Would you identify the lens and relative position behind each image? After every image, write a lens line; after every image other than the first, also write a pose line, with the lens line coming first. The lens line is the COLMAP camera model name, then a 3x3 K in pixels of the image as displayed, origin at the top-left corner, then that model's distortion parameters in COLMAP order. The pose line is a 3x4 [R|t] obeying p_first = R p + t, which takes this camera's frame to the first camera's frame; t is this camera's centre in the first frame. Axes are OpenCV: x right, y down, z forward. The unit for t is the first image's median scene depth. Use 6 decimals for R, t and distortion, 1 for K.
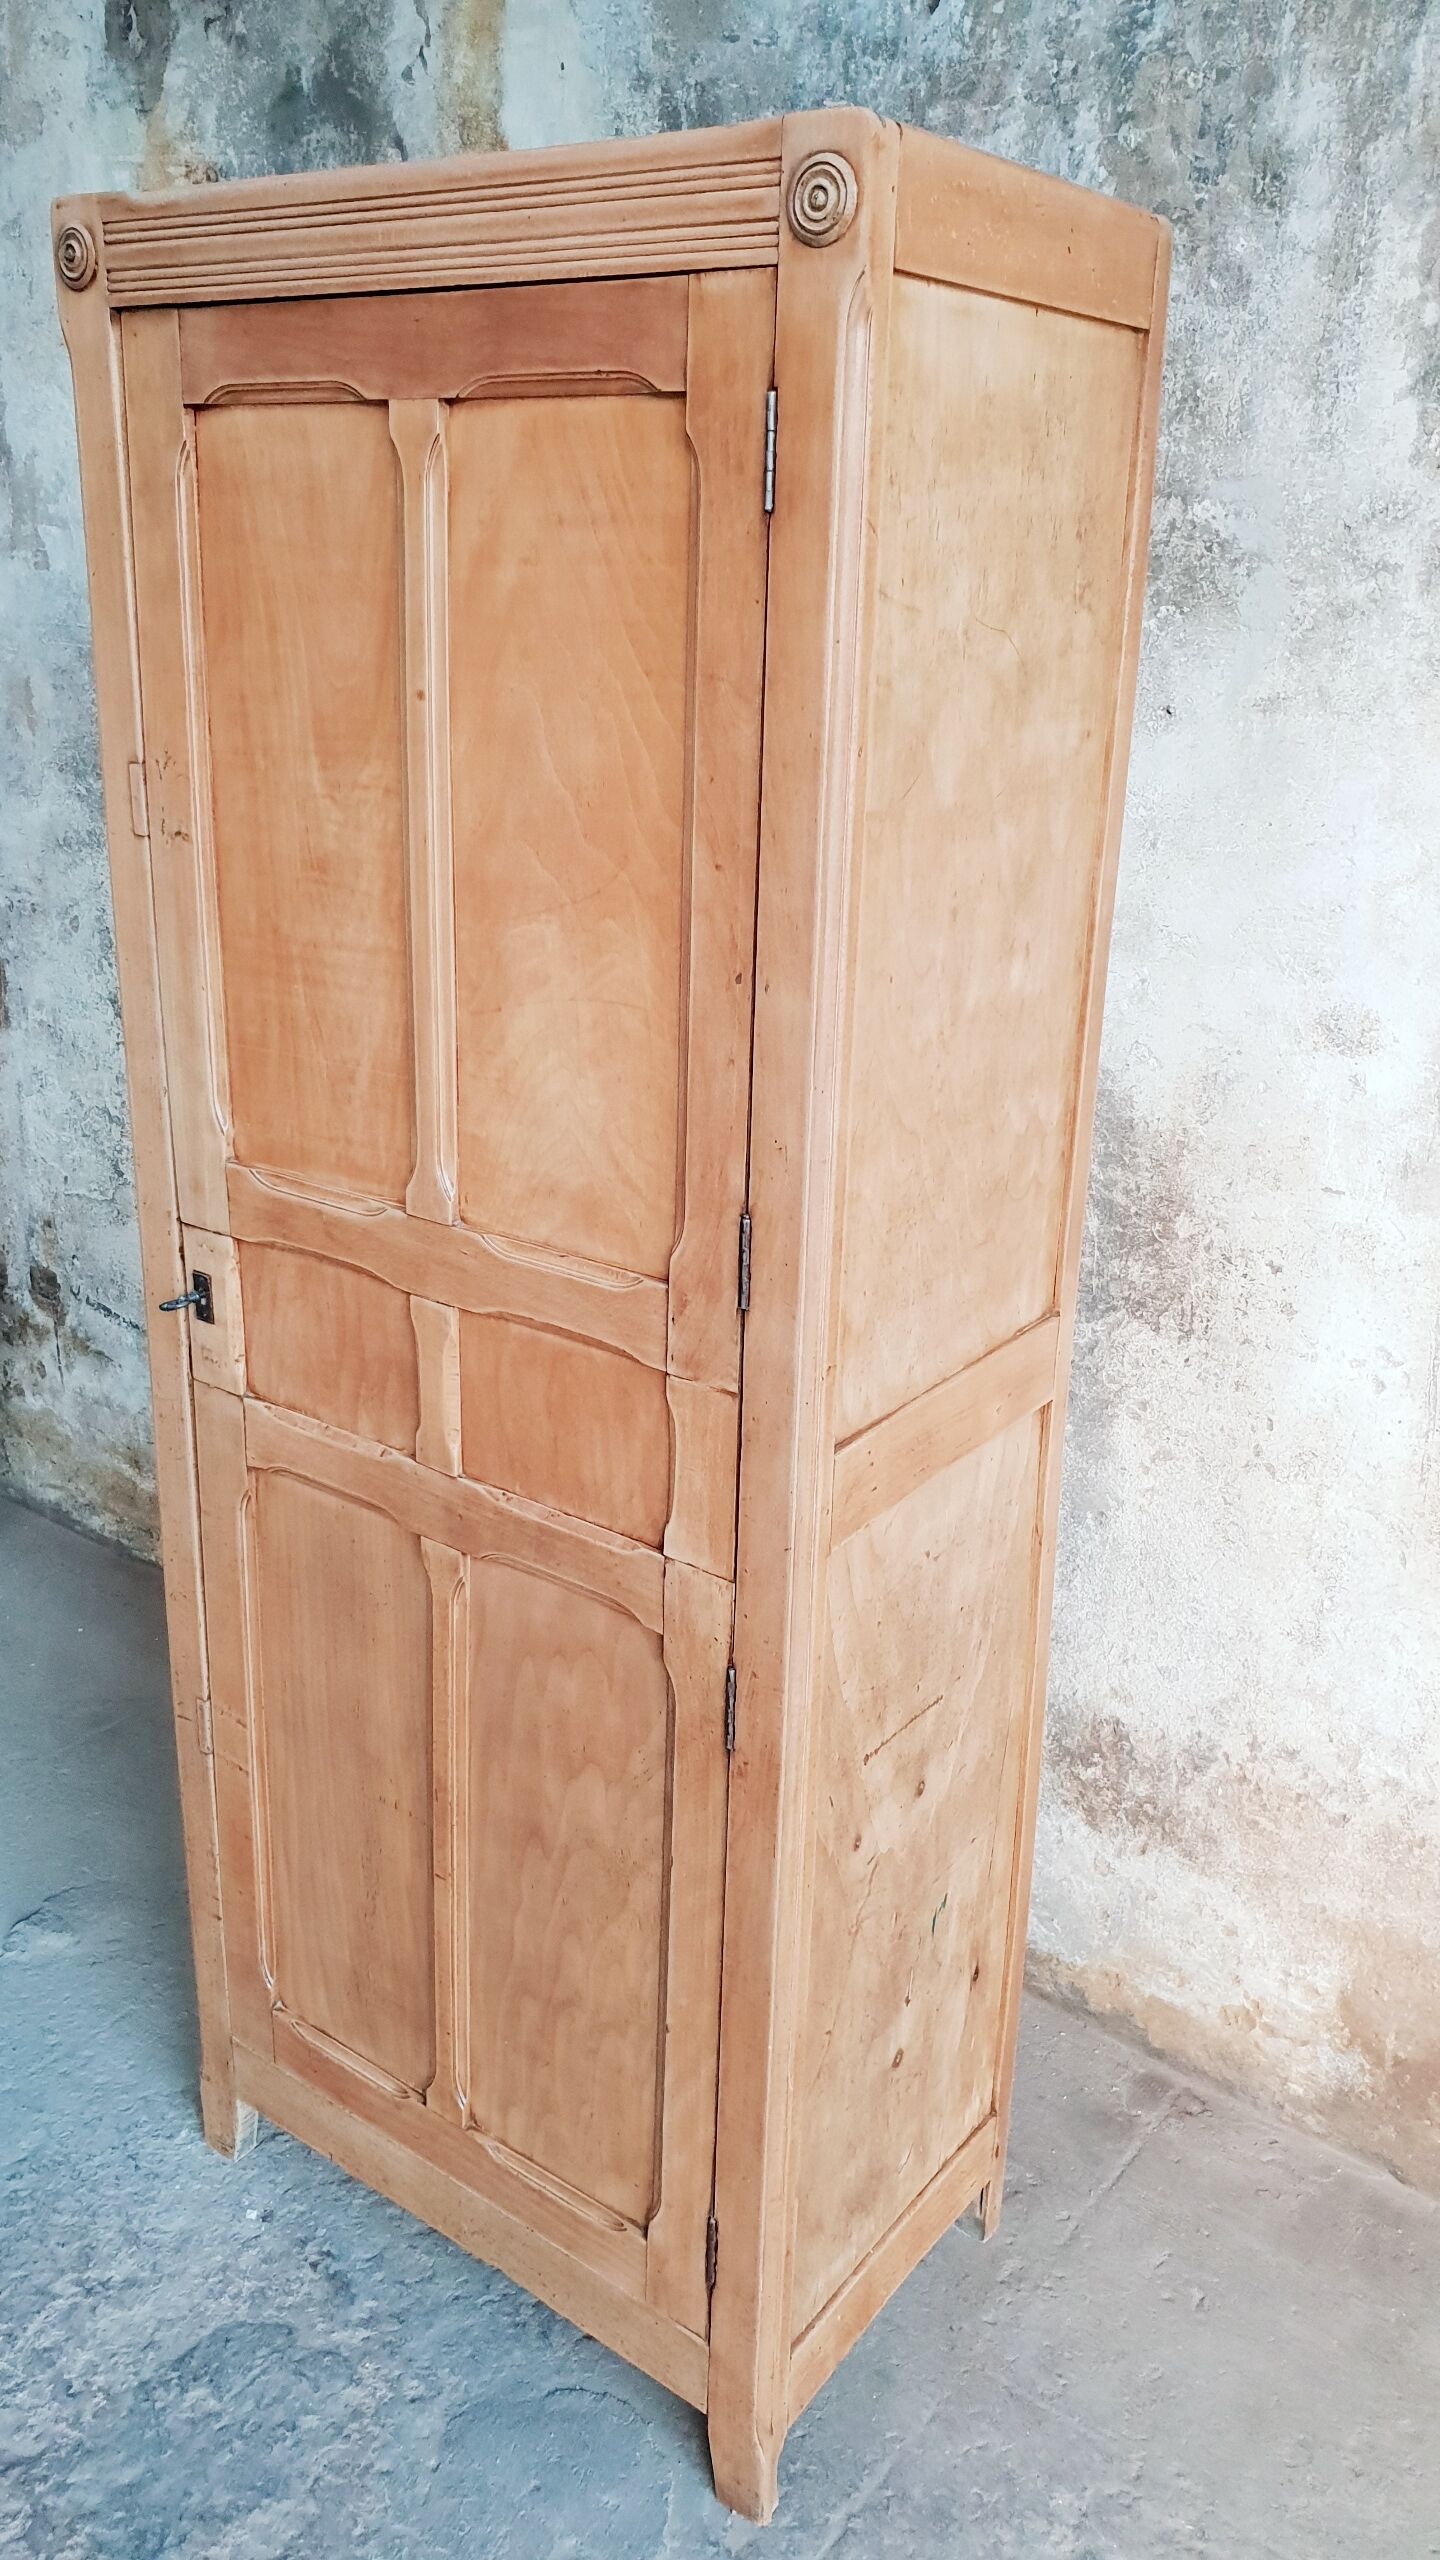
lens RADIAL K [[2031.0, 0, 728.6], [0, 2031.0, 1255.7], [0, 0, 1]] dist [-0.017095, 0.044487]
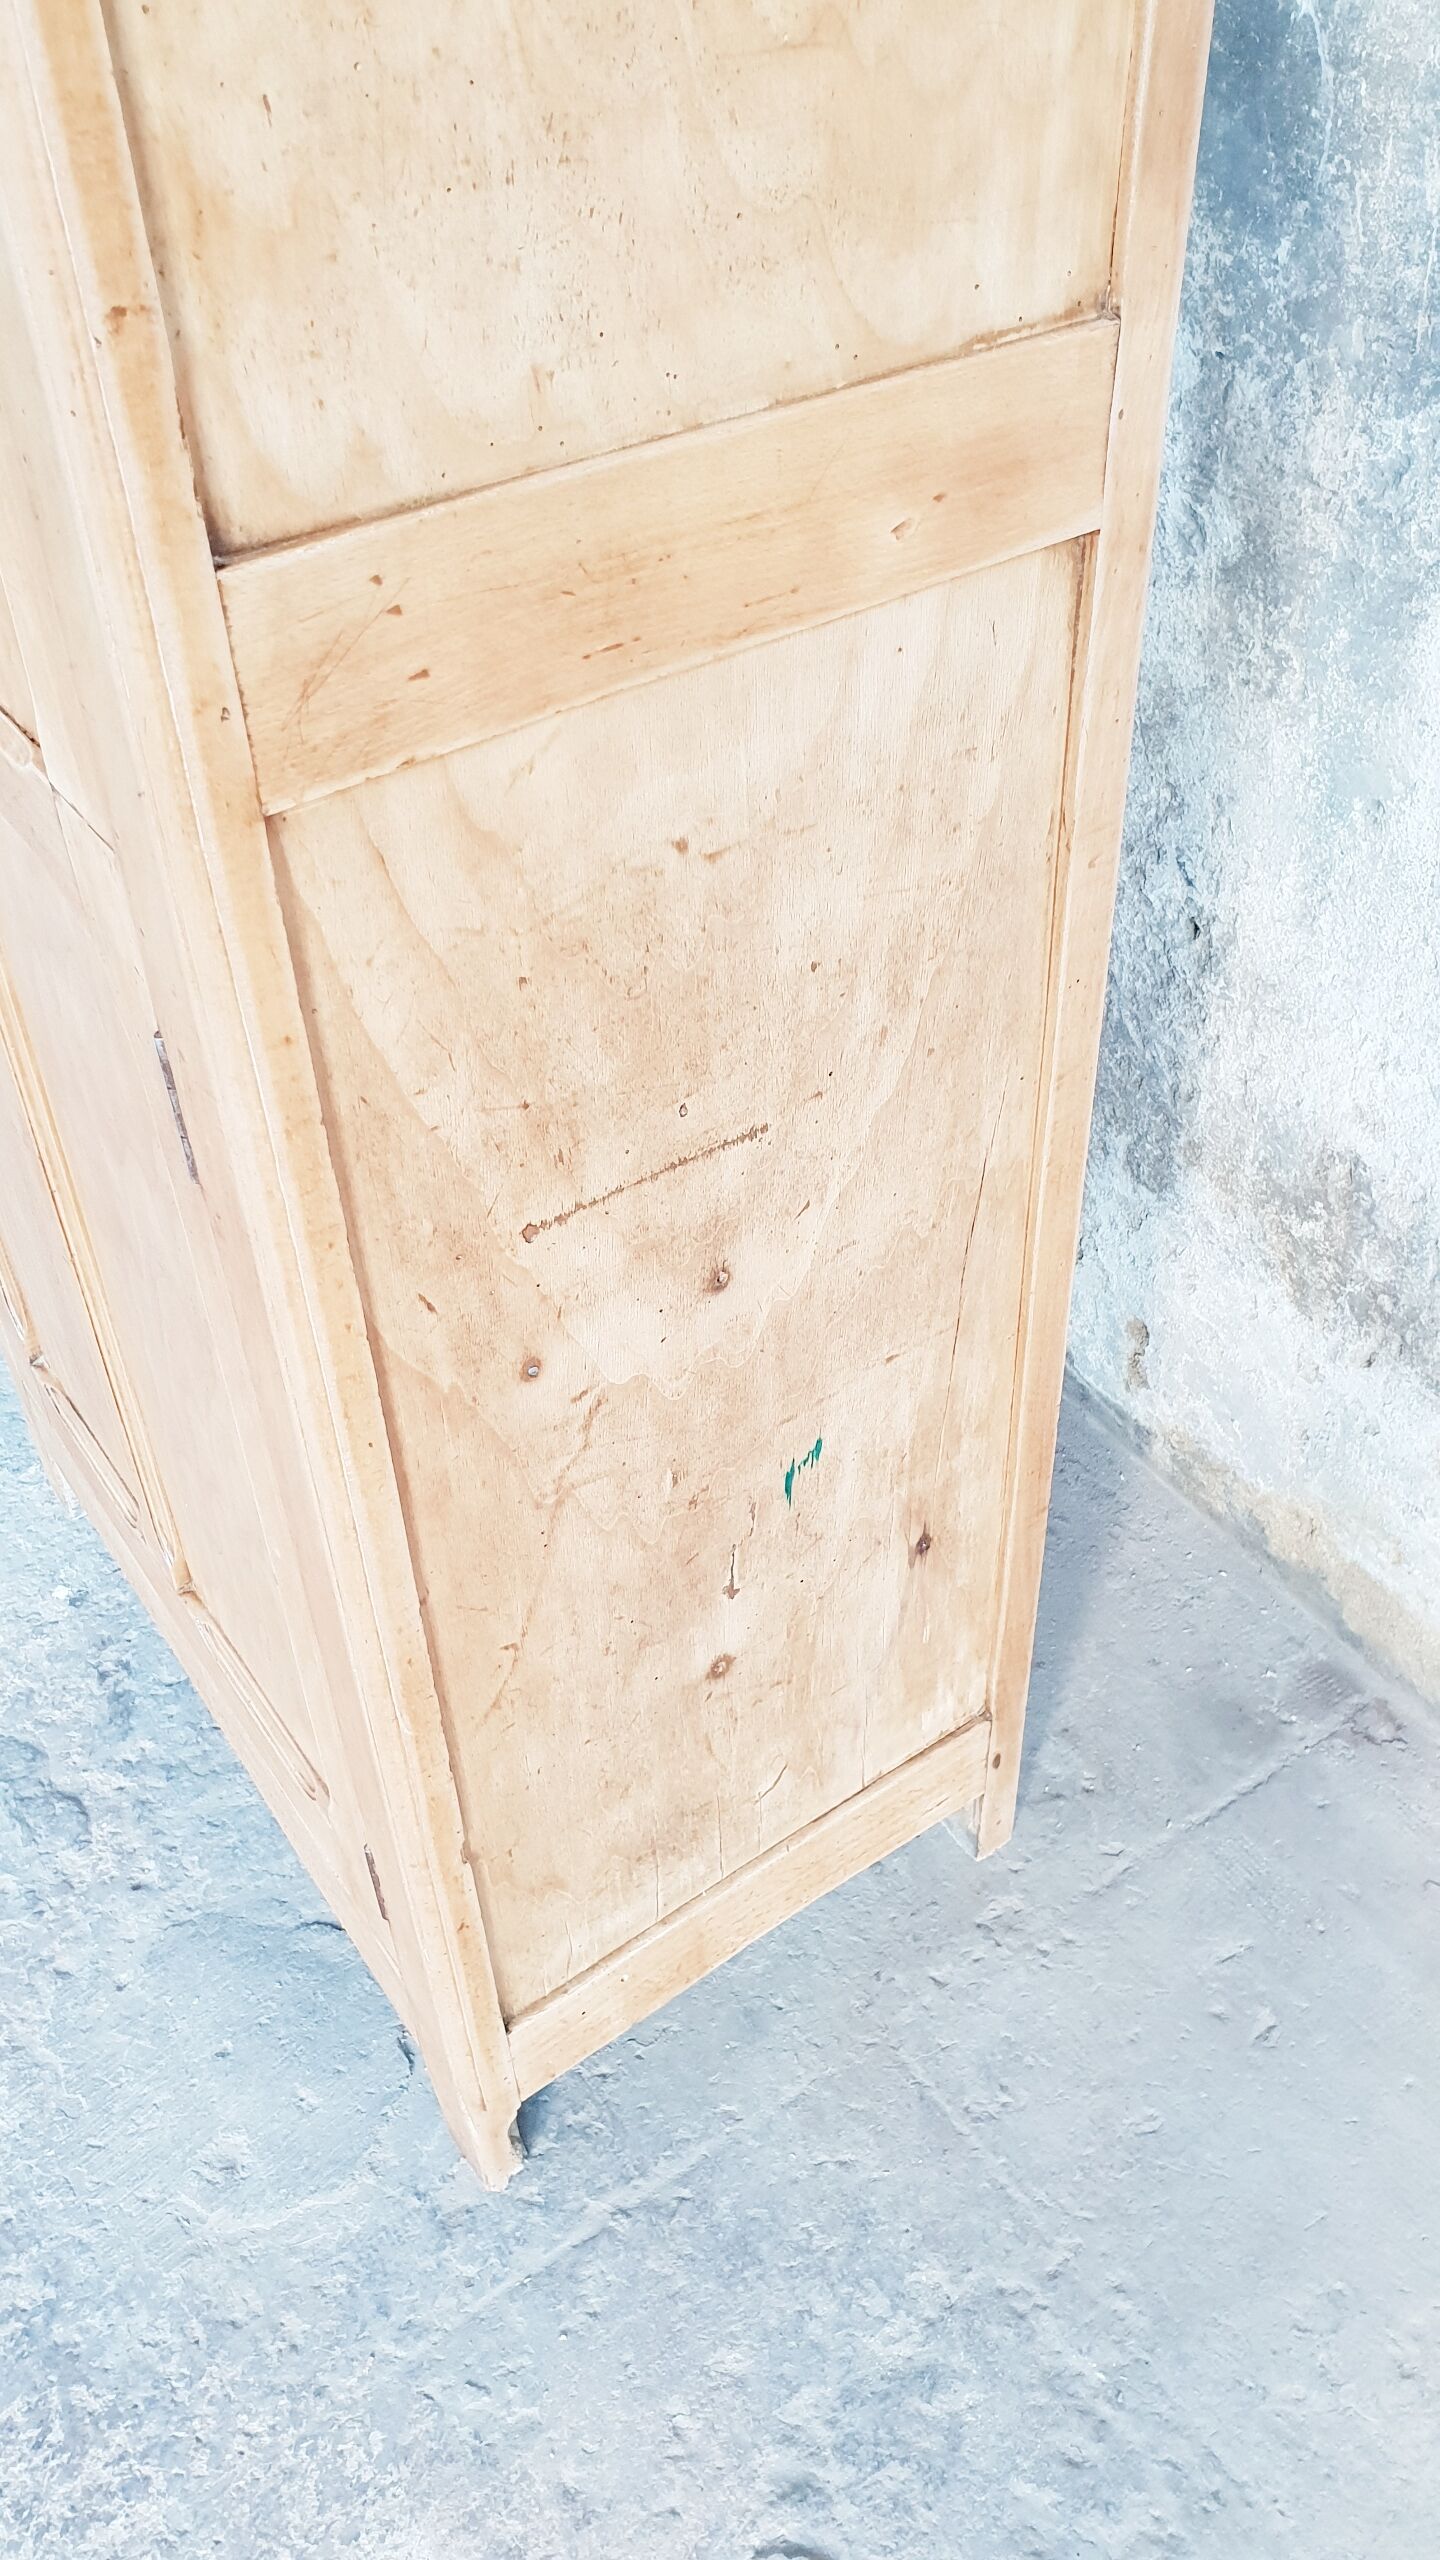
lens RADIAL K [[2031.0, 0, 739.2], [0, 2031.0, 1263.5], [0, 0, 1]] dist [-0.017095, 0.044487]
pose [[0.947460, 0.171282, -0.270153, 0.226298], [-0.057866, 0.922400, 0.381876, 0.051137], [0.314598, -0.346180, 0.883848, 0.498591]]
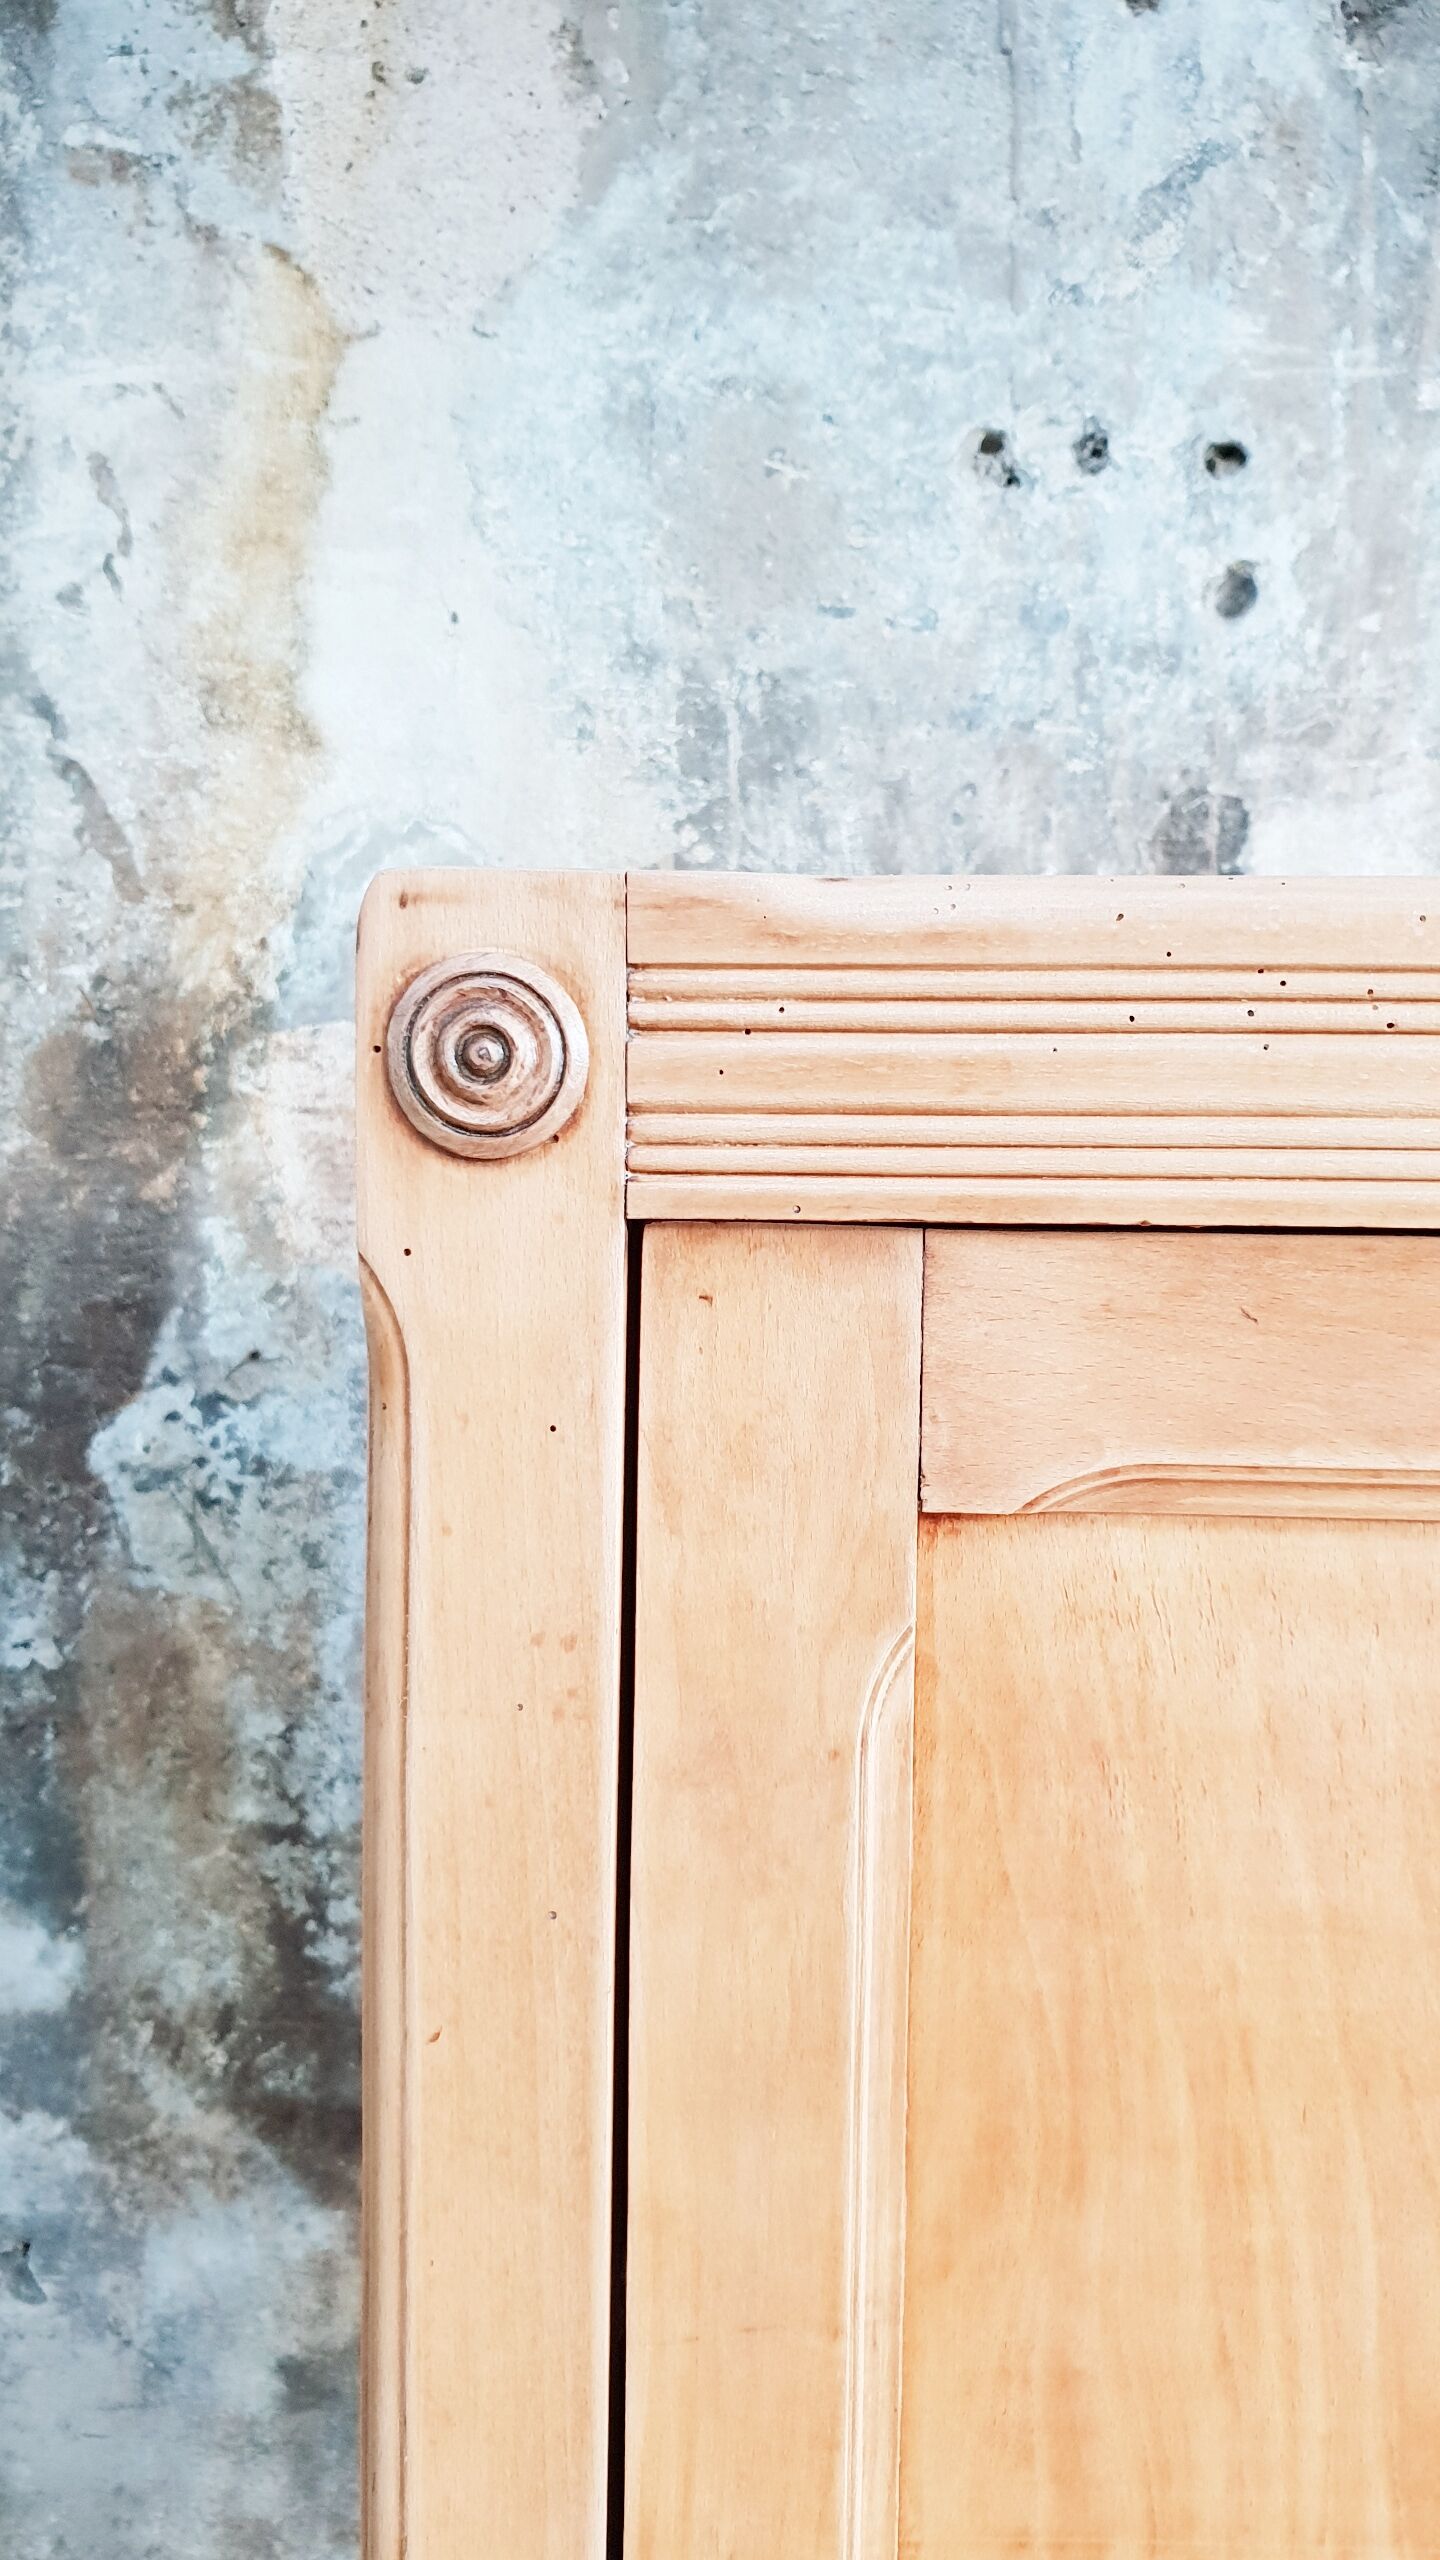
lens RADIAL K [[2031.0, 0, 734.5], [0, 2031.0, 1262.8], [0, 0, 1]] dist [-0.017095, 0.044487]
pose [[0.840682, -0.056645, 0.538559, -0.379868], [0.188109, 0.963132, -0.192334, -0.338459], [-0.507808, 0.263000, 0.820342, 0.634392]]
